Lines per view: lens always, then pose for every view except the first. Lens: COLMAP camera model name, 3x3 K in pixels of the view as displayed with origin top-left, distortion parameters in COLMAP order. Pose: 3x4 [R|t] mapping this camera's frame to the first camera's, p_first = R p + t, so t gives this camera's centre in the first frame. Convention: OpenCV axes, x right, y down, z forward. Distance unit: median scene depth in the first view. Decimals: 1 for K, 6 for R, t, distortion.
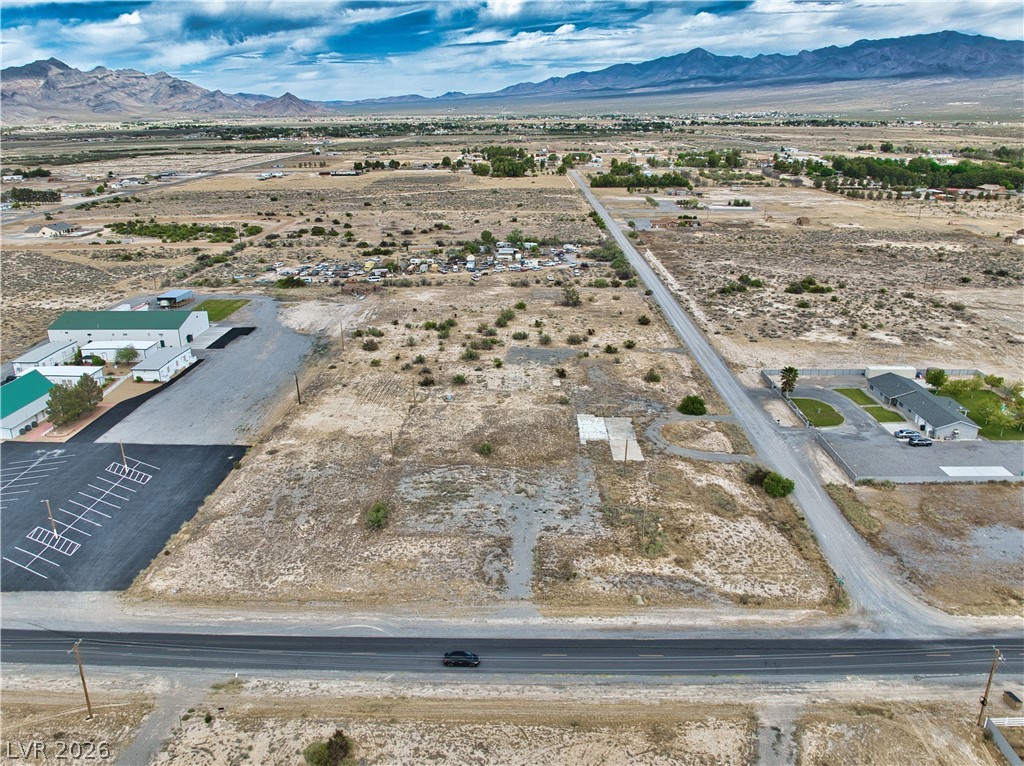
lens RADIAL K [[744.8, 0, 514.0], [0, 744.8, 384.4], [0, 0, 1]] dist [-0.020626, -0.025236]
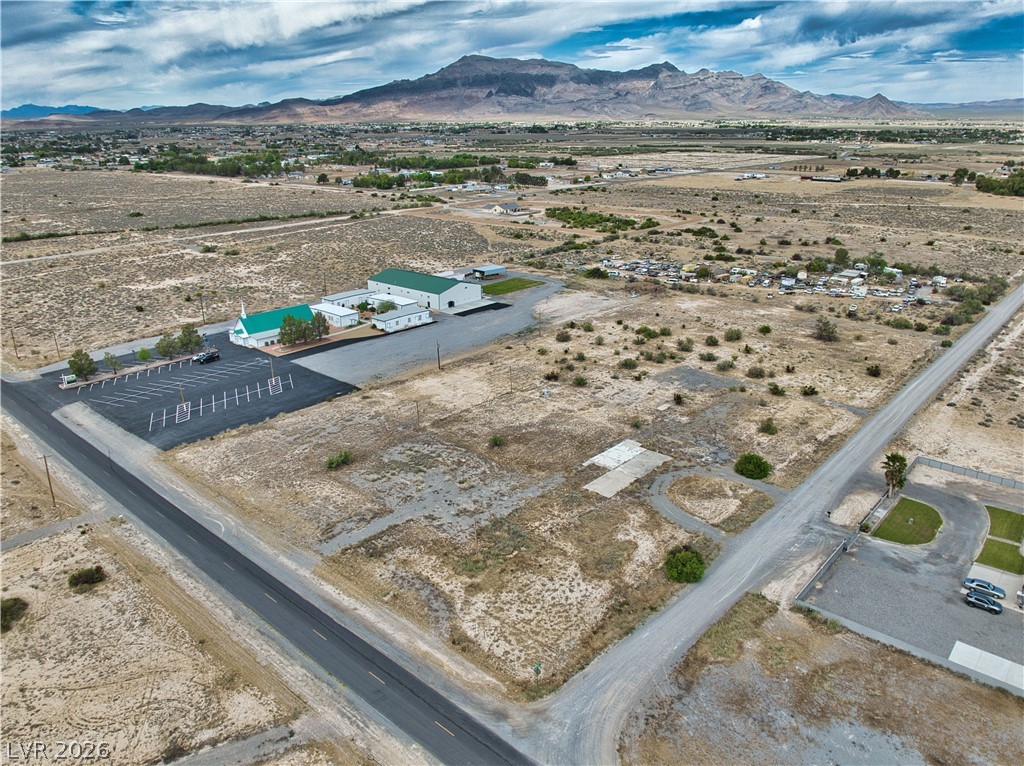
lens RADIAL K [[744.8, 0, 521.0], [0, 744.8, 387.1], [0, 0, 1]] dist [-0.012694, -0.039023]
pose [[0.762519, 0.220774, -0.608132, 0.548250], [-0.219516, 0.972501, 0.077809, -0.068081], [0.608587, 0.074164, 0.790014, 0.181330]]
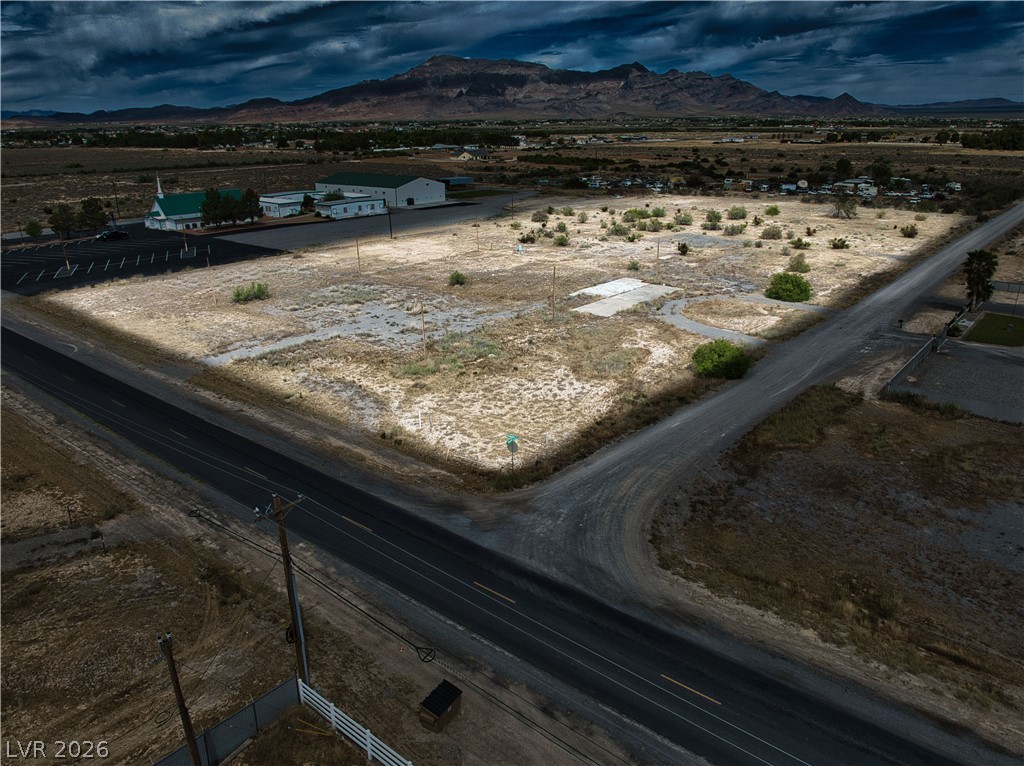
lens RADIAL K [[752.0, 0, 522.2], [0, 752.0, 381.9], [0, 0, 1]] dist [-0.038986, -0.001739]
pose [[0.786659, 0.202754, -0.583146, 0.470404], [-0.206594, 0.976534, 0.060837, 0.119853], [0.581796, 0.072616, 0.810086, 0.354808]]
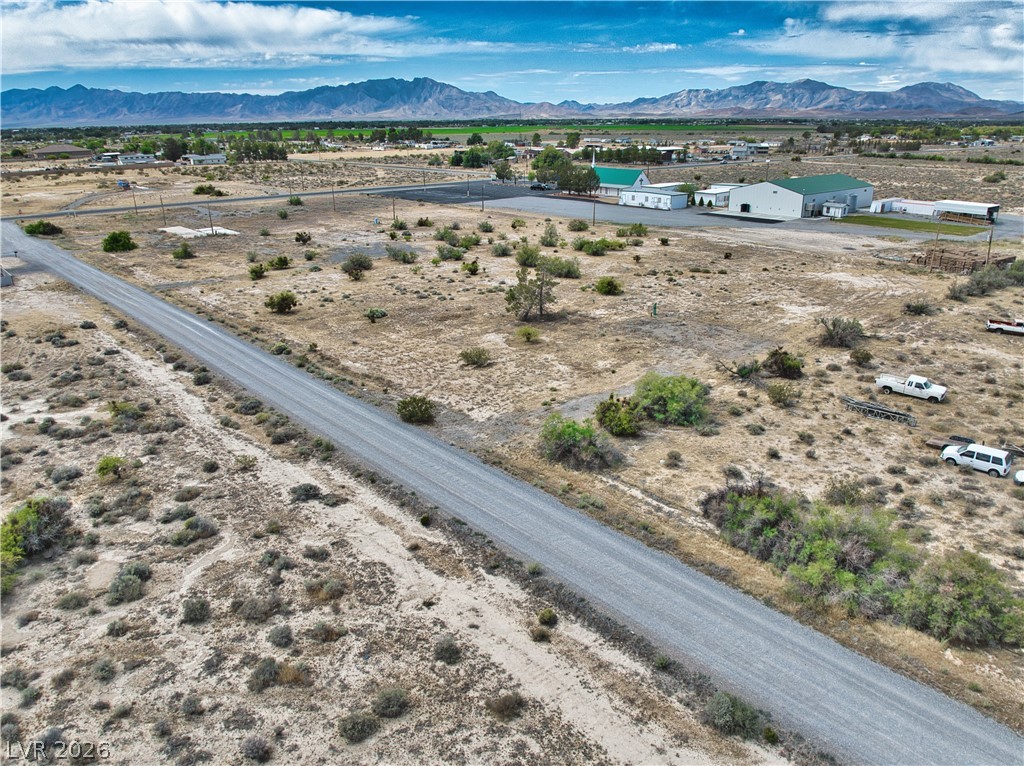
lens RADIAL K [[769.3, 0, 509.4], [0, 769.3, 353.3], [0, 0, 1]] dist [-0.048987, -0.004285]
pose [[-0.741218, 0.207697, -0.638324, 0.516270], [-0.218759, 0.824274, 0.522223, -0.449342], [0.634618, 0.526721, -0.565531, 1.933881]]
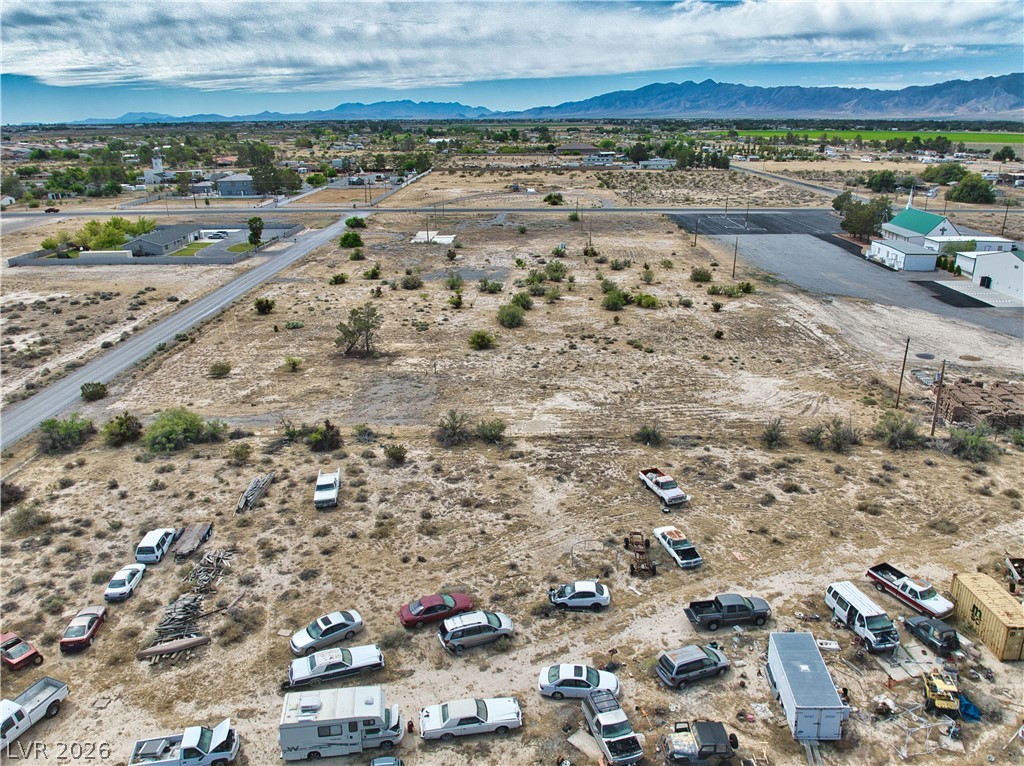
lens RADIAL K [[755.4, 0, 514.0], [0, 755.4, 376.0], [0, 0, 1]] dist [-0.032434, -0.013209]
pose [[-0.999924, 0.012241, -0.001313, -0.013486], [0.008682, 0.776717, 0.629790, -0.574063], [0.008730, 0.629731, -0.776764, 2.134039]]
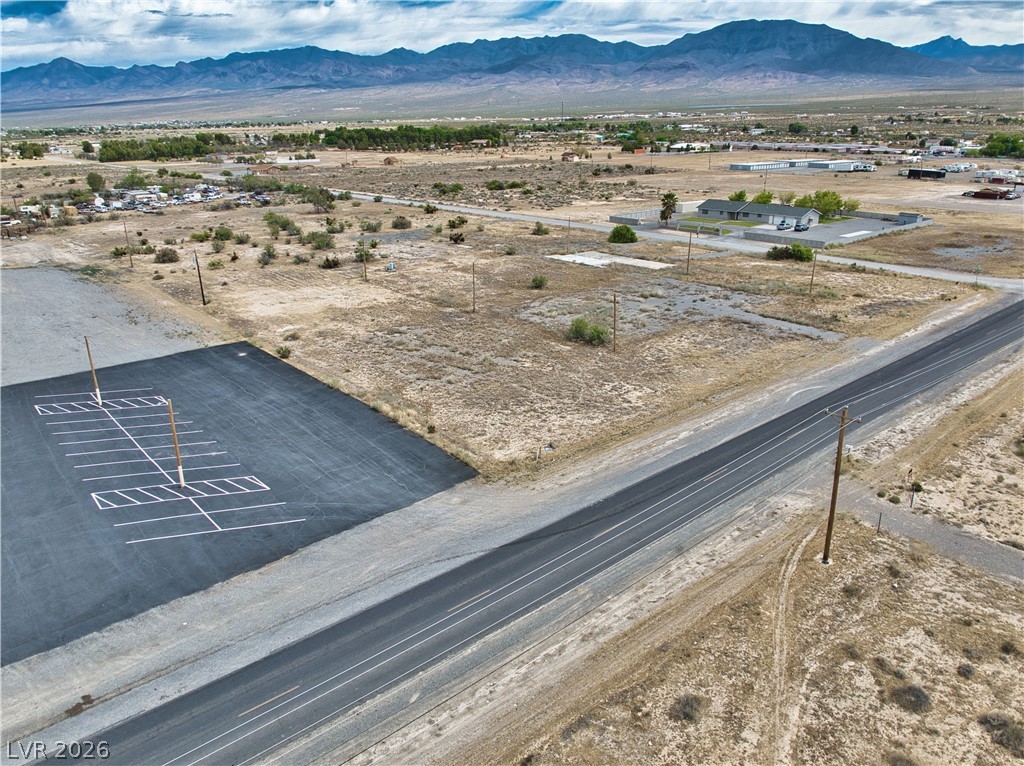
lens RADIAL K [[755.4, 0, 514.0], [0, 755.4, 376.0], [0, 0, 1]] dist [-0.032434, -0.013209]
pose [[0.743076, -0.218985, 0.632364, -0.549444], [0.235280, 0.970106, 0.059472, 0.118594], [-0.626484, 0.104590, 0.772385, 0.356741]]
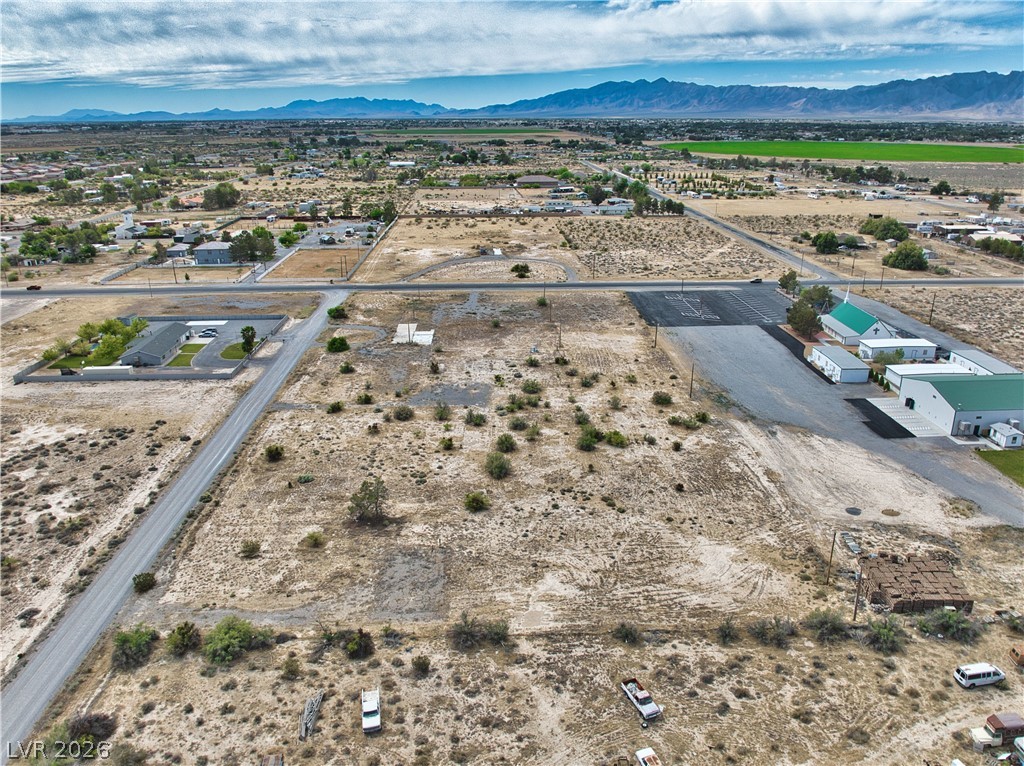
lens RADIAL K [[747.3, 0, 512.0], [0, 747.3, 383.0], [0, 0, 1]] dist [-0.020629, -0.027965]
pose [[-0.998200, 0.028198, -0.052930, 0.014773], [-0.012236, 0.768250, 0.640033, -0.761160], [0.058711, 0.639529, -0.766522, 2.100049]]
